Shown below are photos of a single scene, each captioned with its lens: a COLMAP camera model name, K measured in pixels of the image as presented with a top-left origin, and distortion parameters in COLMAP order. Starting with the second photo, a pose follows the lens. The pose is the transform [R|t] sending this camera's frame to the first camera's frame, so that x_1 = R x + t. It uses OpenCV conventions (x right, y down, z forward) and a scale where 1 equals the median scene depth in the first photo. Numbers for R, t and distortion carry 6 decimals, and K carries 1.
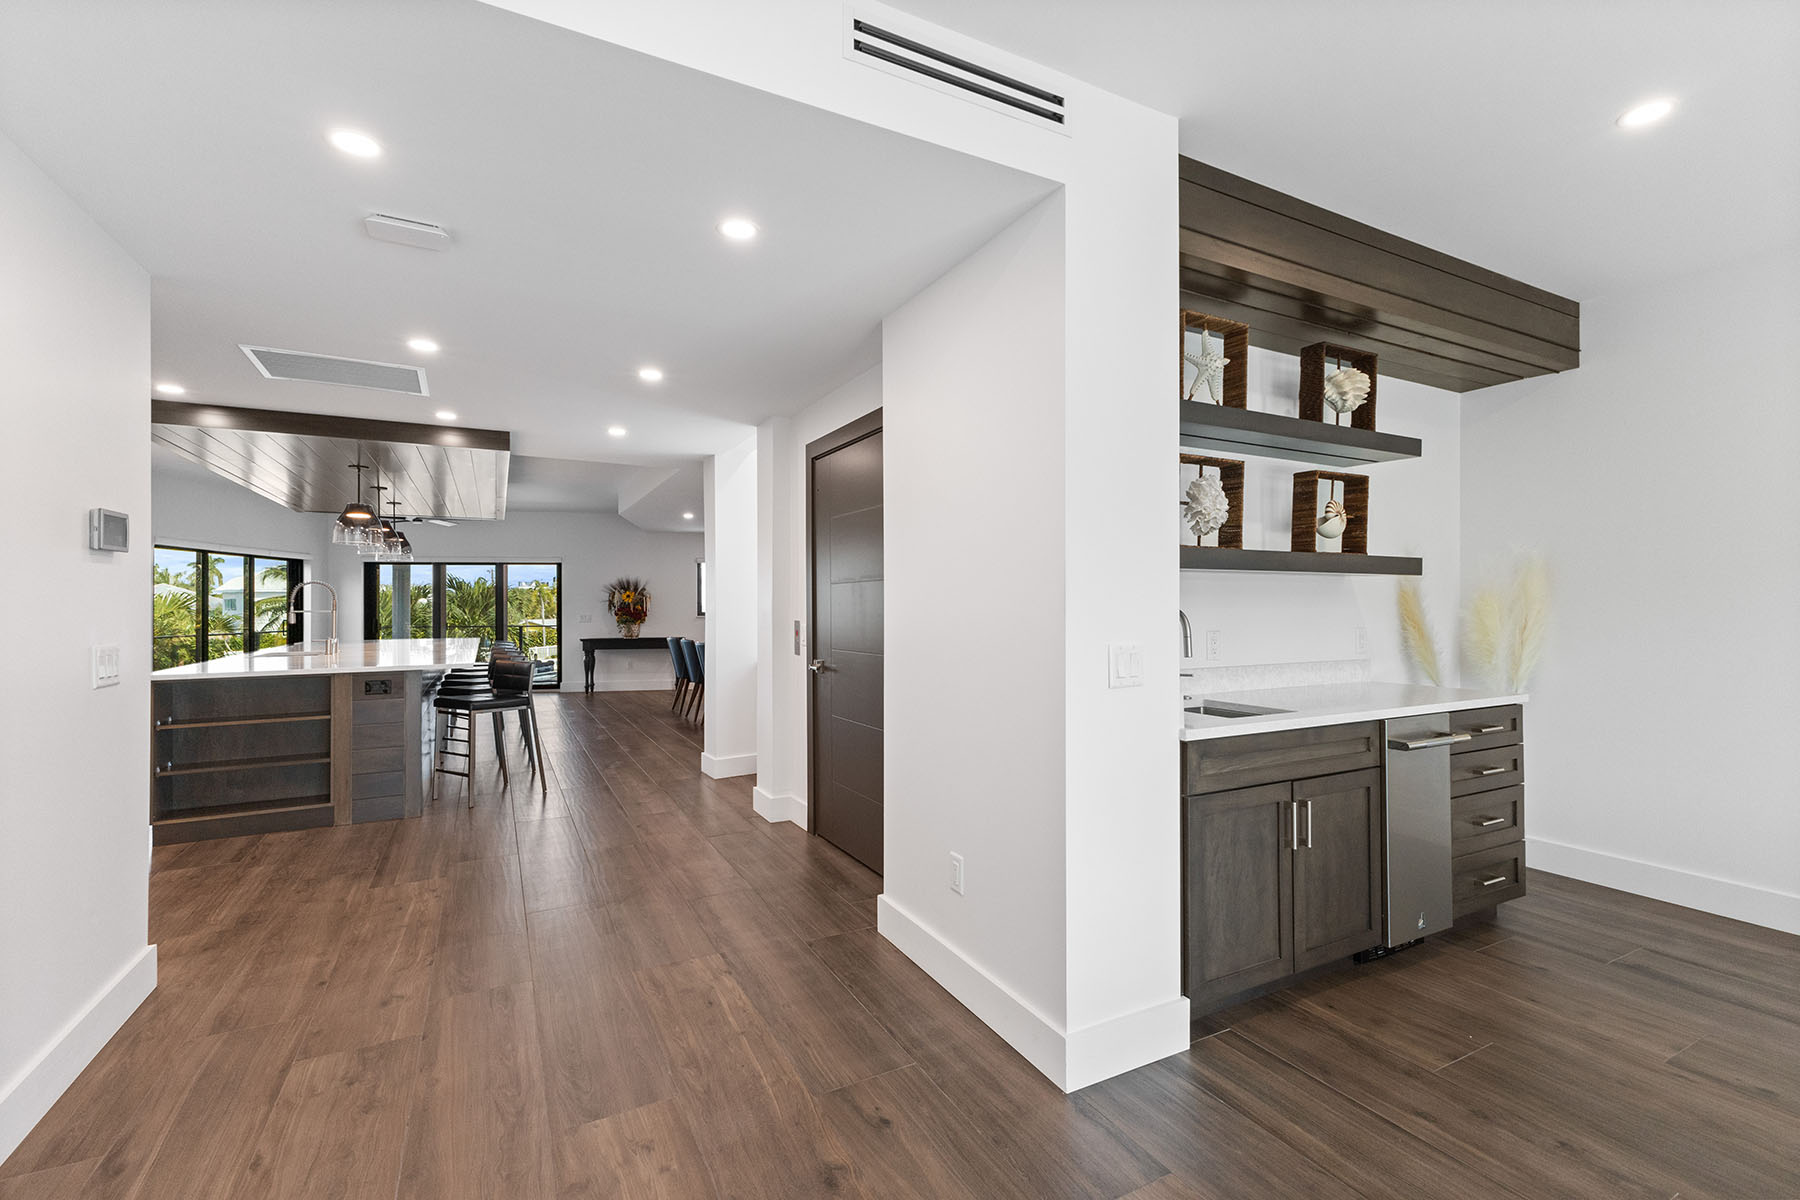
lens RADIAL K [[783.4, 0, 911.1], [0, 783.4, 598.5], [0, 0, 1]] dist [0.001448, 0.000132]
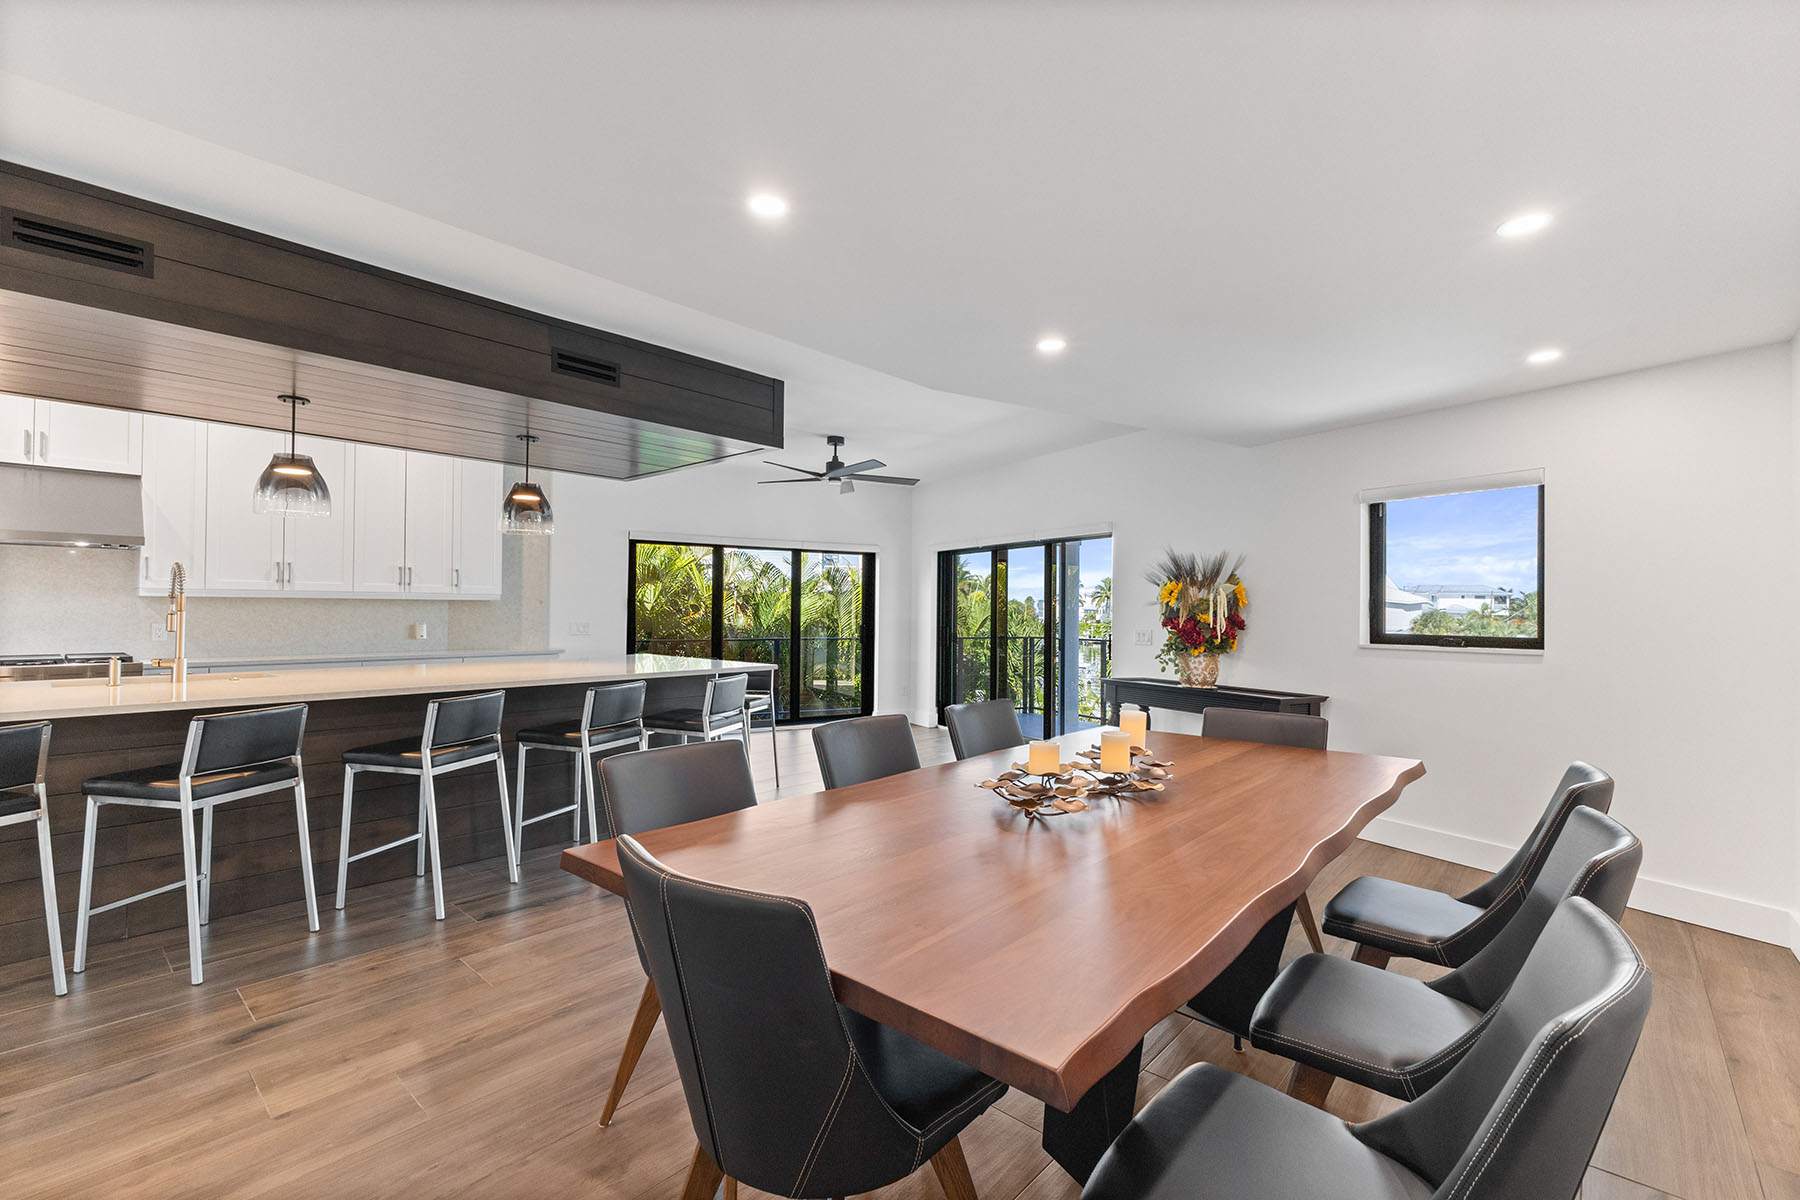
lens RADIAL K [[783.4, 0, 923.2], [0, 783.4, 607.0], [0, 0, 1]] dist [0.006360, 0.000353]
pose [[0.353609, 0.004712, -0.935382, 0.030825], [-0.001781, 0.999989, 0.004364, 0.011741], [0.935392, 0.000123, 0.353613, 2.110142]]
